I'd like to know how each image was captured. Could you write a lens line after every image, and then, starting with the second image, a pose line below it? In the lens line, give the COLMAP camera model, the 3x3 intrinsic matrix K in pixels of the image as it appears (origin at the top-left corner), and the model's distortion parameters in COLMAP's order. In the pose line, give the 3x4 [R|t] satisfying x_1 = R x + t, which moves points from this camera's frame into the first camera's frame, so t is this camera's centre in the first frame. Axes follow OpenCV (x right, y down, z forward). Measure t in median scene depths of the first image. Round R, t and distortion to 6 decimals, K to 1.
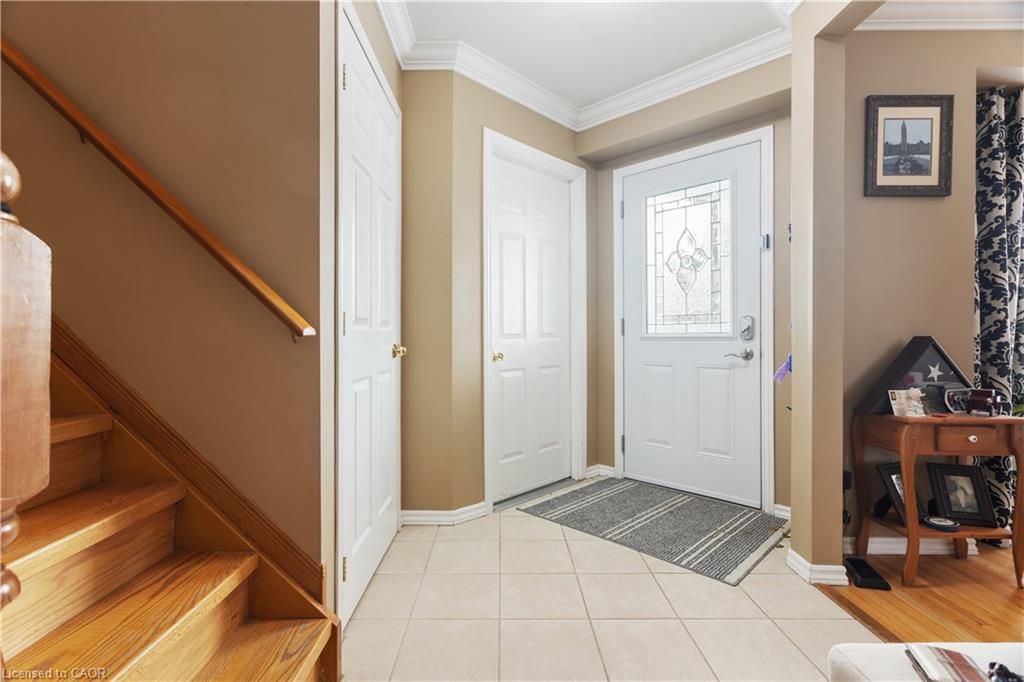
lens RADIAL K [[490.7, 0, 504.7], [0, 490.7, 340.9], [0, 0, 1]] dist [-0.000408, 0.000140]
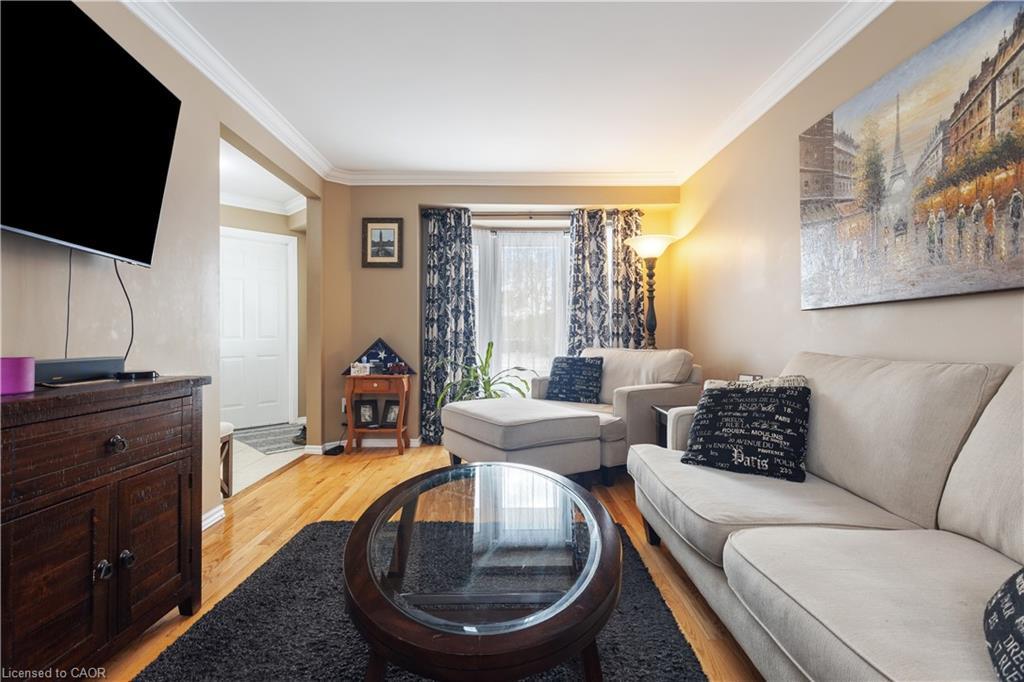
lens RADIAL K [[490.7, 0, 504.7], [0, 490.7, 340.9], [0, 0, 1]] dist [-0.000408, 0.000140]
pose [[0.999998, -0.001648, 0.000995, 1.312032], [0.001651, 0.999994, -0.003101, 0.011675], [-0.000990, 0.003103, 0.999995, -1.000559]]
